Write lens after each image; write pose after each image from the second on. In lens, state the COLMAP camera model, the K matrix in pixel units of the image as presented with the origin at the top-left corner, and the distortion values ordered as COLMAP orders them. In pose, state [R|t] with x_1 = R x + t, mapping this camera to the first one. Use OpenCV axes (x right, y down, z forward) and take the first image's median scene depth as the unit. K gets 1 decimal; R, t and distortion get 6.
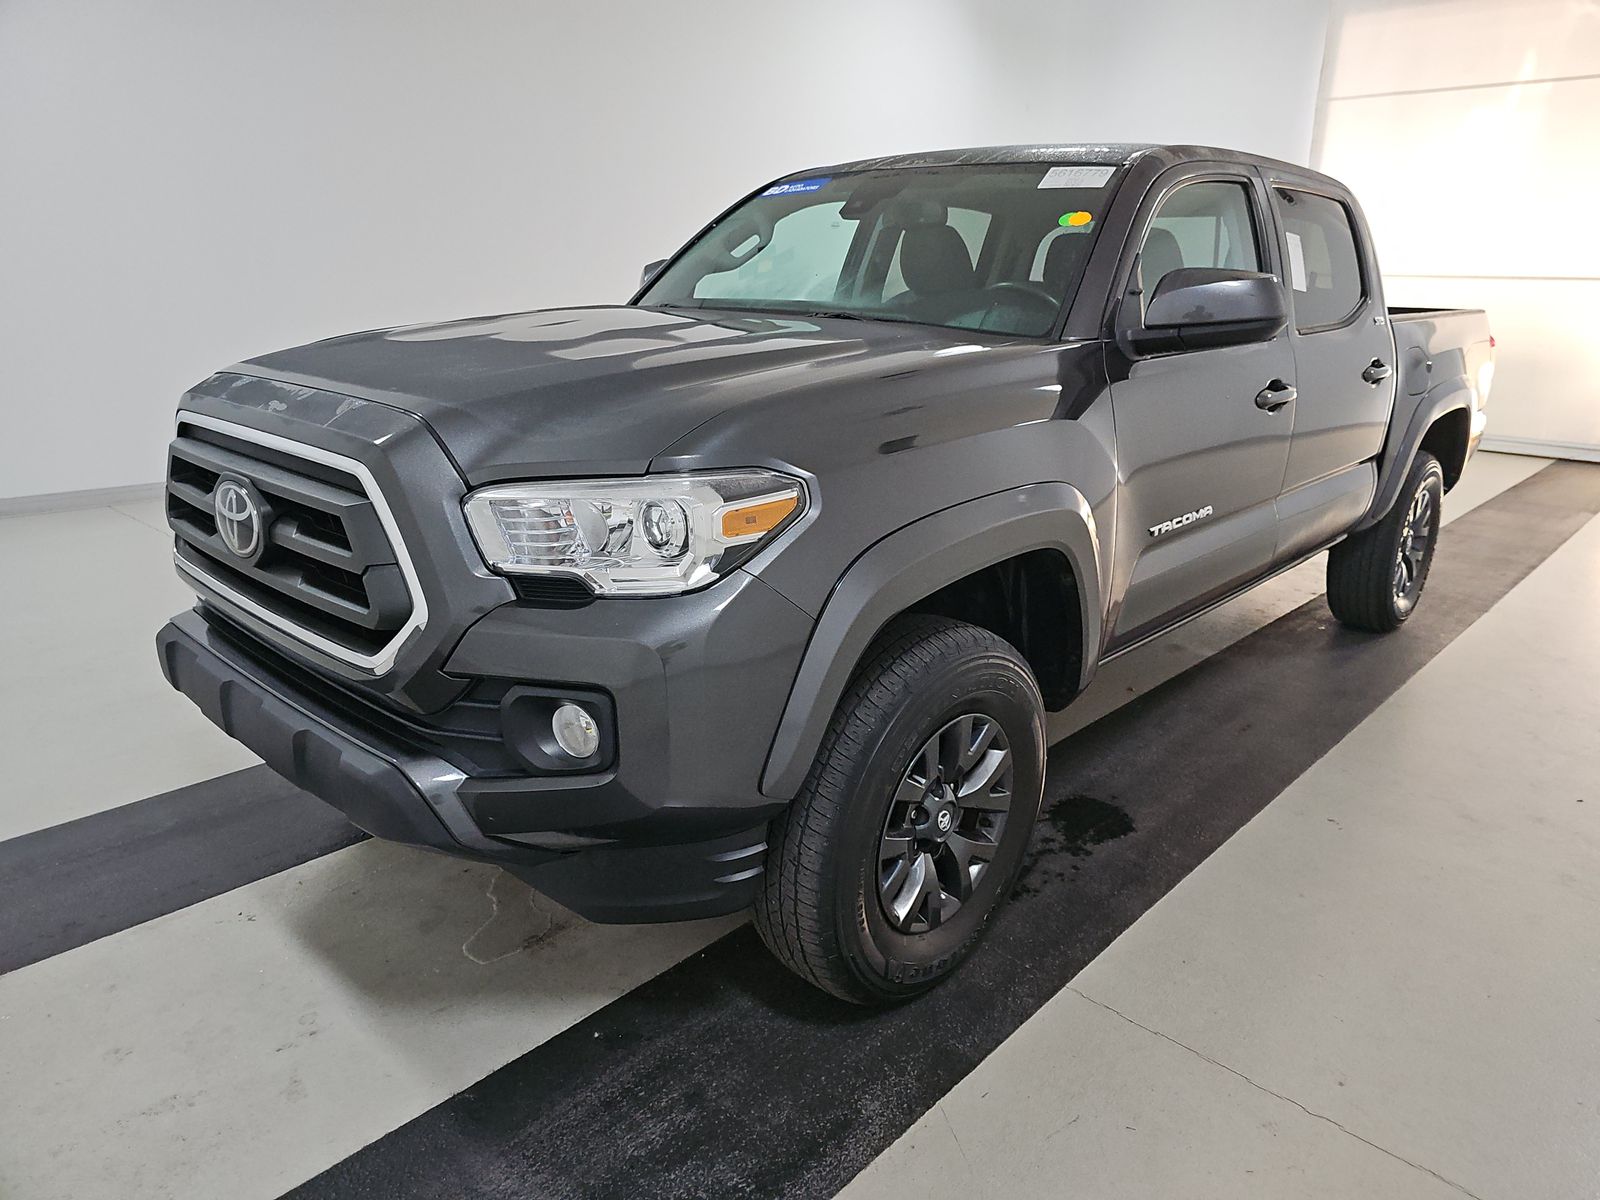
lens RADIAL K [[1074.3, 0, 795.4], [0, 1074.3, 598.7], [0, 0, 1]] dist [0.000402, 0.000386]
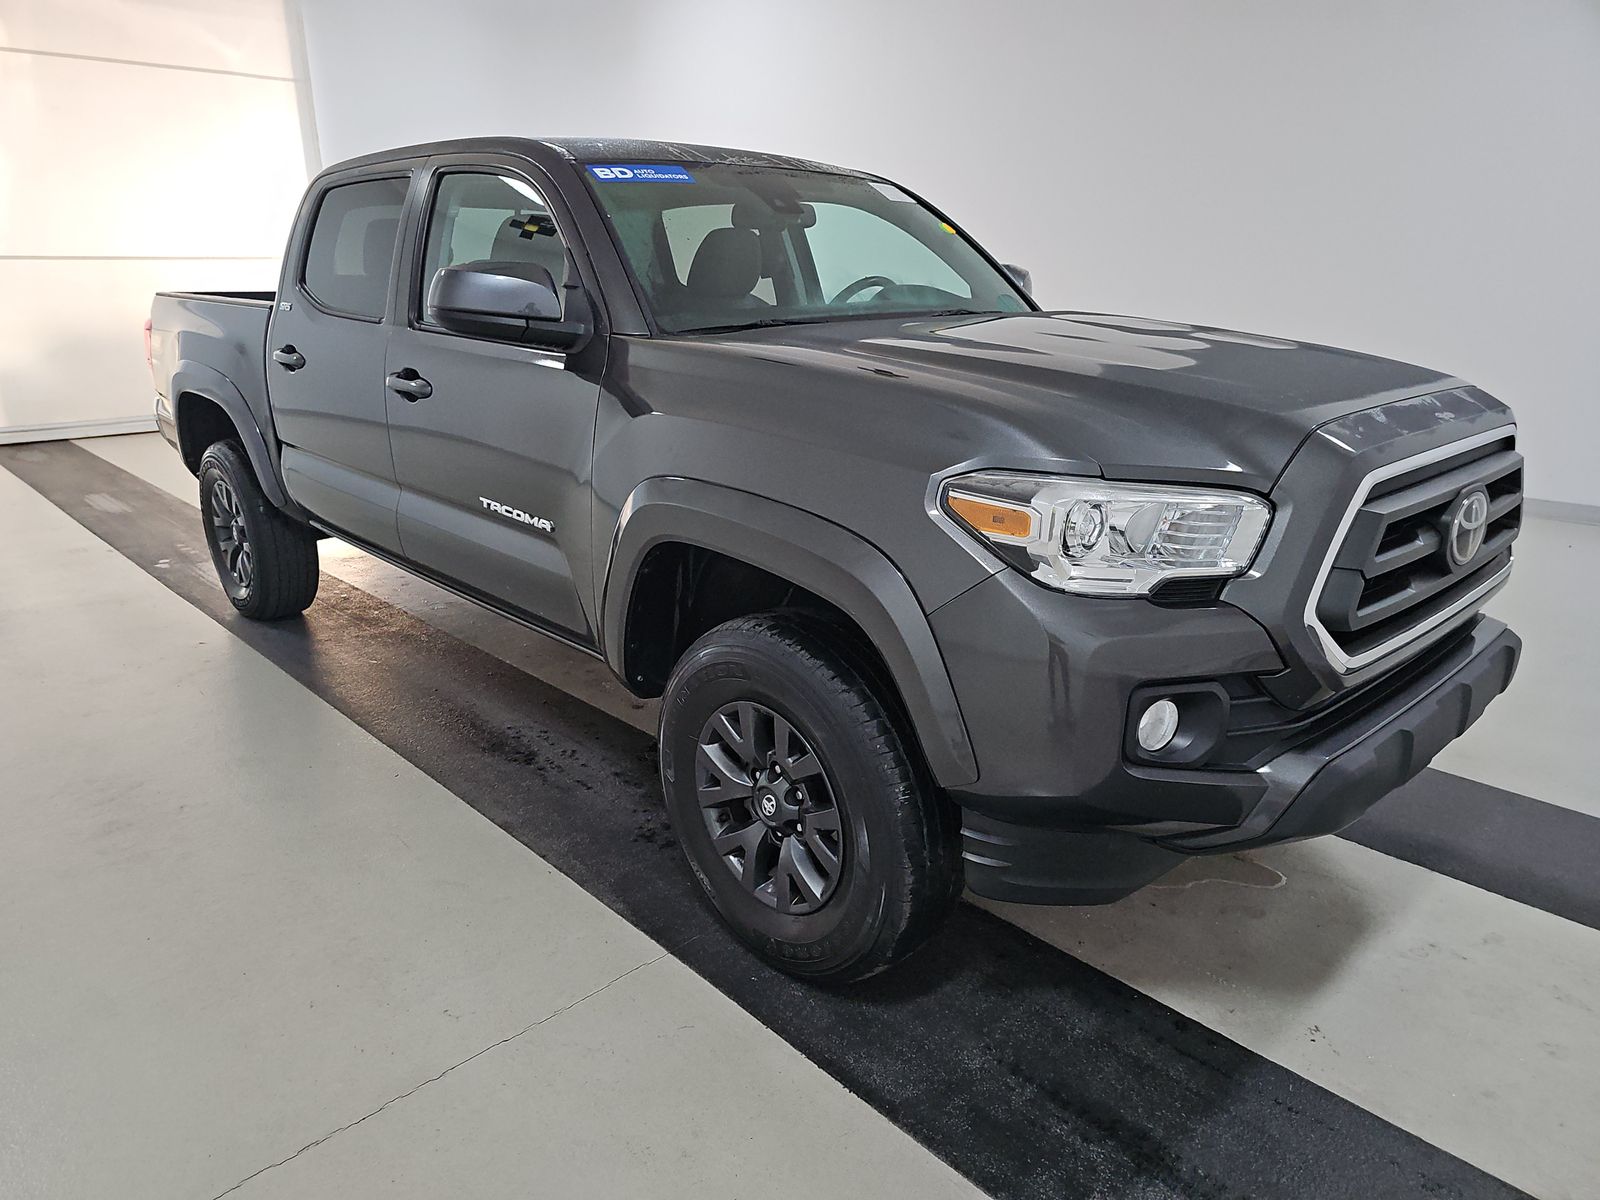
lens RADIAL K [[1074.3, 0, 795.4], [0, 1074.3, 598.7], [0, 0, 1]] dist [0.000402, 0.000386]
pose [[0.066305, -0.316807, 0.946170, -1.277282], [0.289662, 0.913531, 0.285581, -0.405763], [-0.954830, 0.255134, 0.152338, 1.205543]]
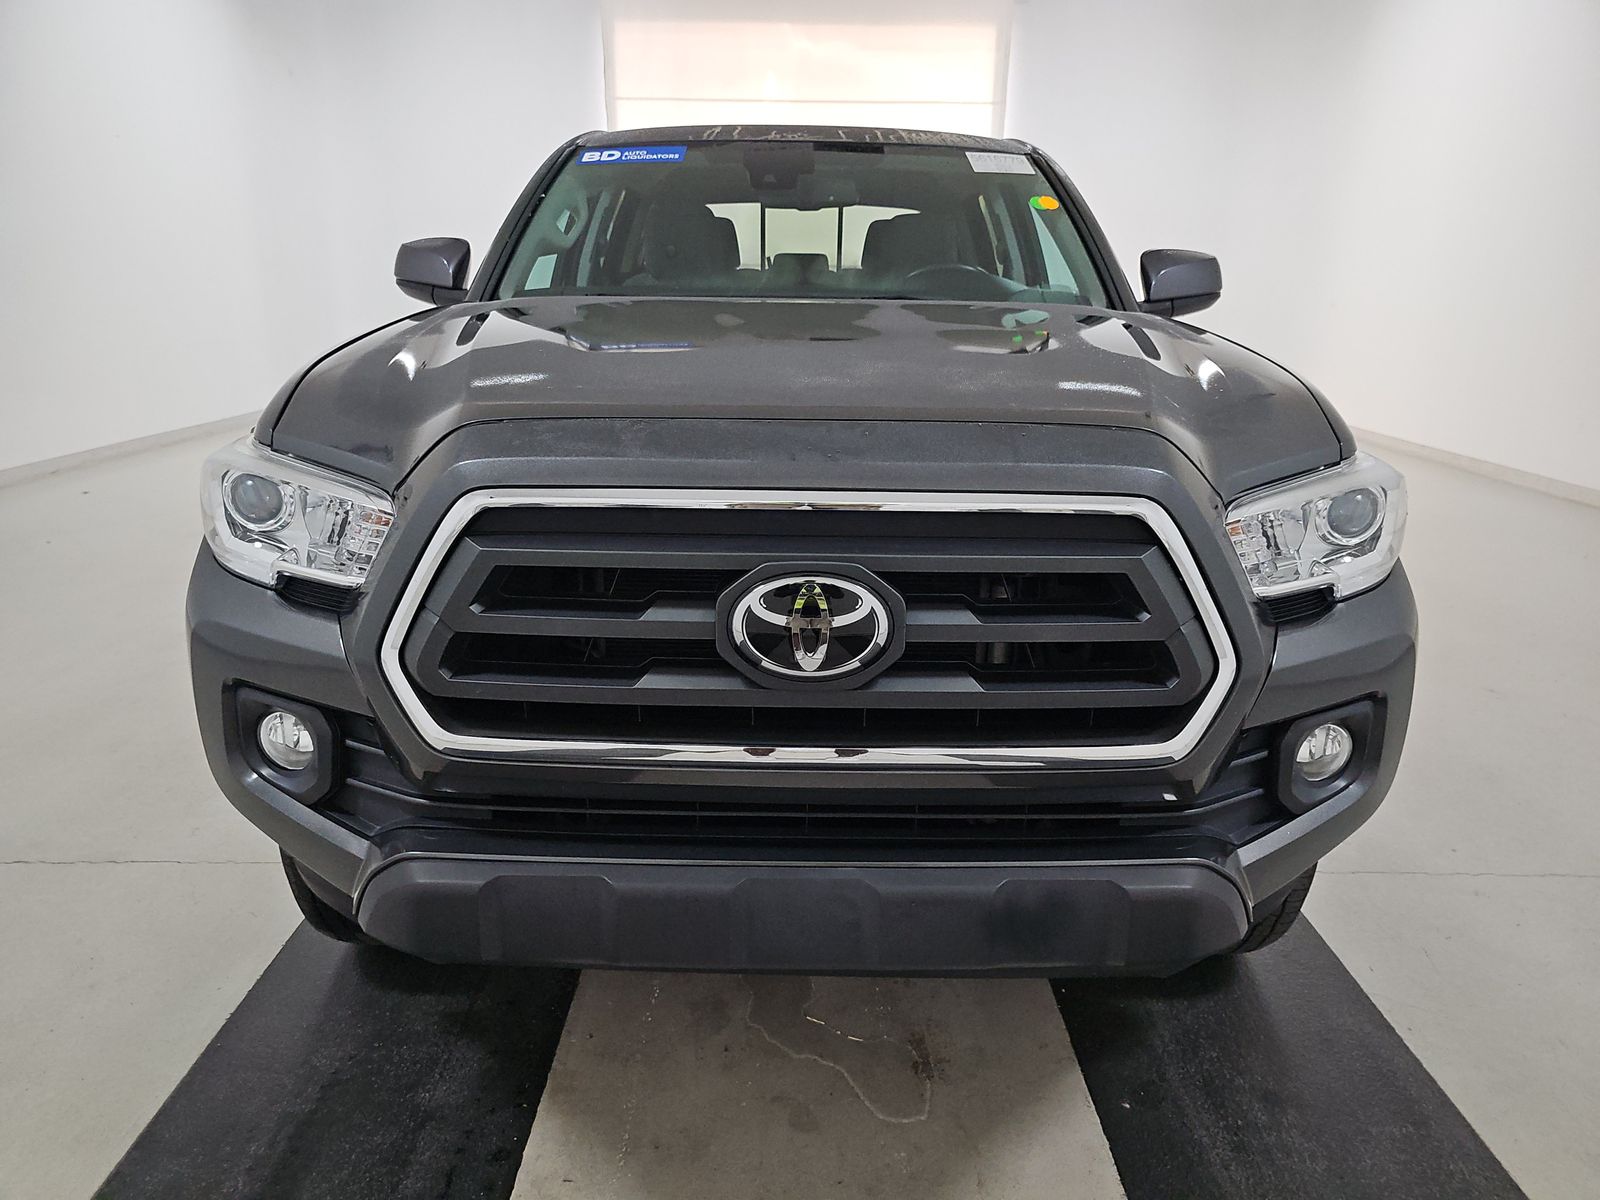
lens RADIAL K [[1074.3, 0, 795.4], [0, 1074.3, 598.7], [0, 0, 1]] dist [0.000402, 0.000386]
pose [[0.728238, -0.207113, 0.653279, -0.769787], [0.200055, 0.975967, 0.086407, -0.120413], [-0.655475, 0.067767, 0.752171, 0.418522]]
